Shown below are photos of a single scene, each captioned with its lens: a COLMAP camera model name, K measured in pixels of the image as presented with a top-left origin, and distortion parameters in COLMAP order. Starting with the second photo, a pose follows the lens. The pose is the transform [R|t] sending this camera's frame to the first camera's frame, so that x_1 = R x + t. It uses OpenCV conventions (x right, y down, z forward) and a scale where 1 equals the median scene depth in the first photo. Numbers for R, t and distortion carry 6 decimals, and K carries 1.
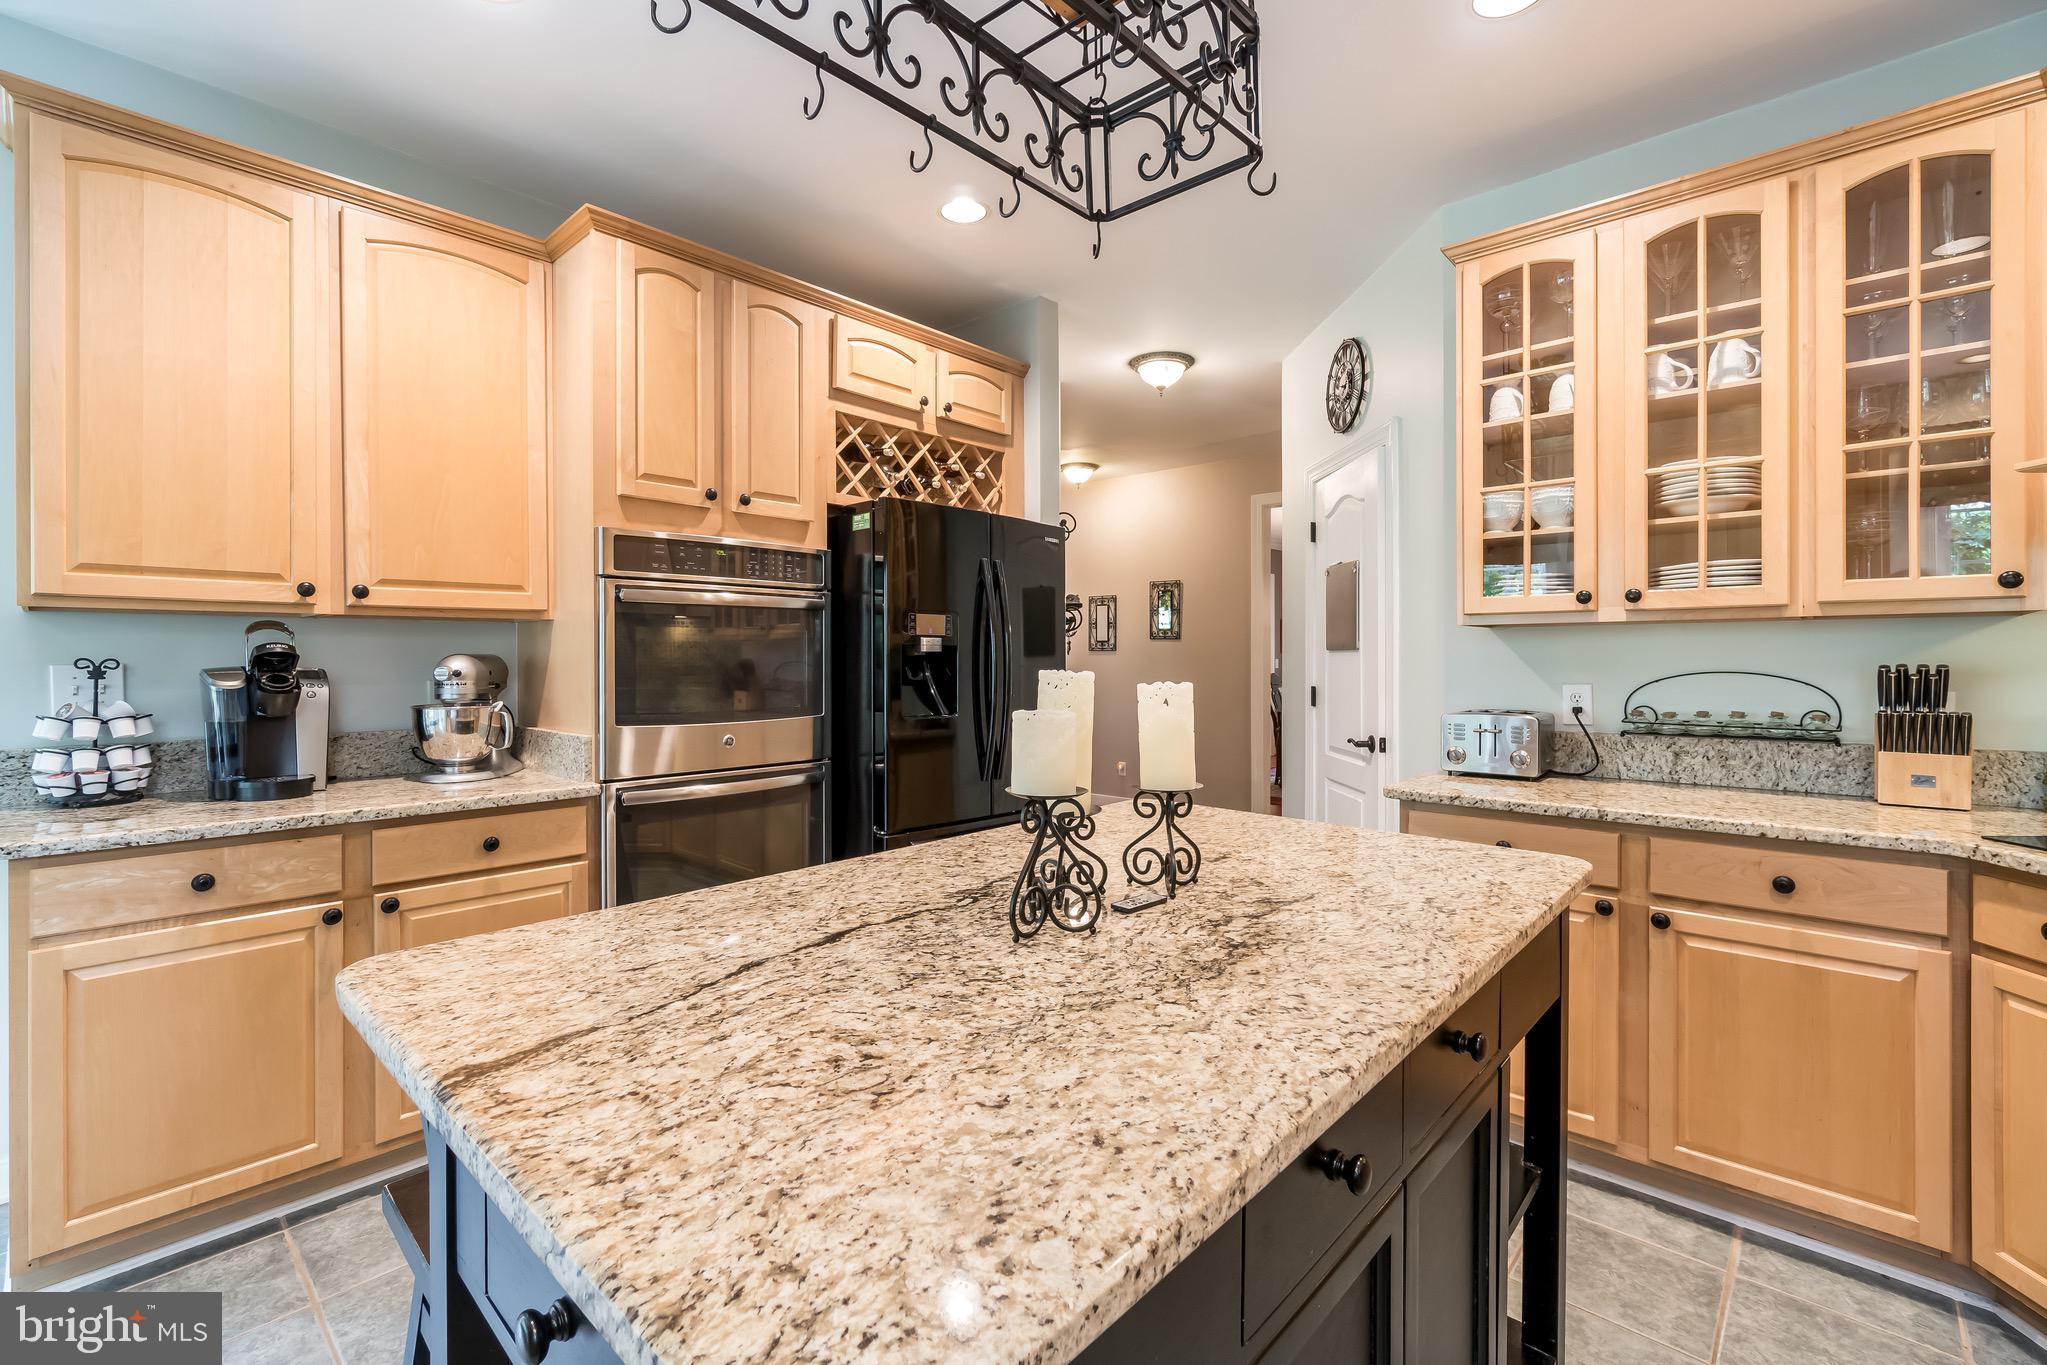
lens RADIAL K [[889.3, 0, 1020.1], [0, 889.3, 665.6], [0, 0, 1]] dist [-0.001159, 0.000421]
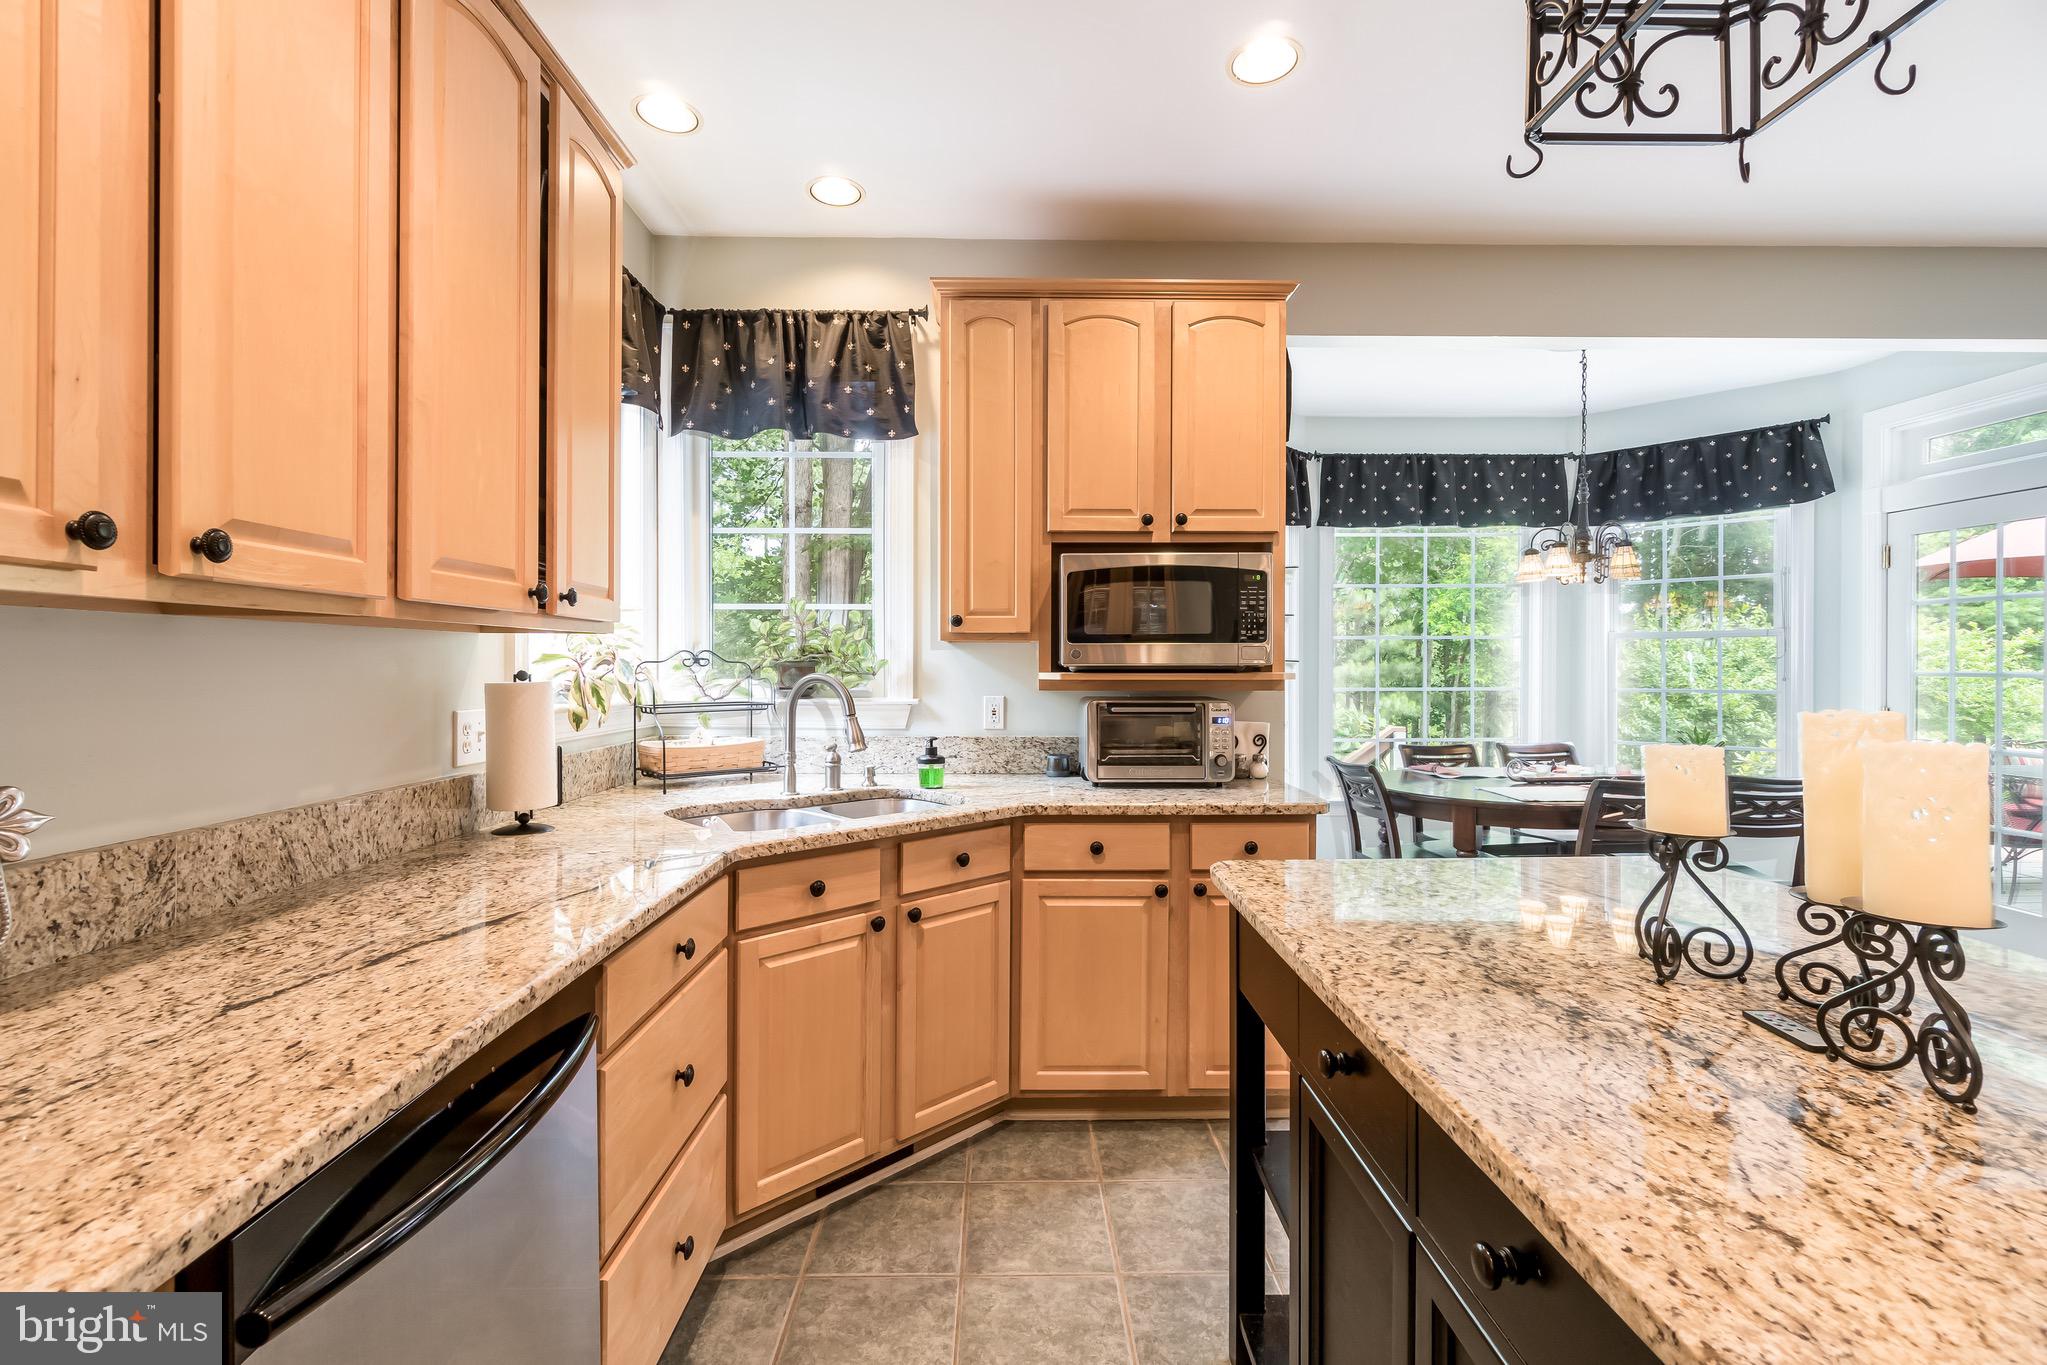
lens RADIAL K [[889.3, 0, 1023.3], [0, 889.3, 669.4], [0, 0, 1]] dist [-0.001159, 0.000421]
pose [[-0.722855, 0.001214, -0.690999, 1.311219], [-0.008665, 0.999904, 0.010821, -0.038364], [0.690946, 0.013809, -0.722775, 1.303346]]
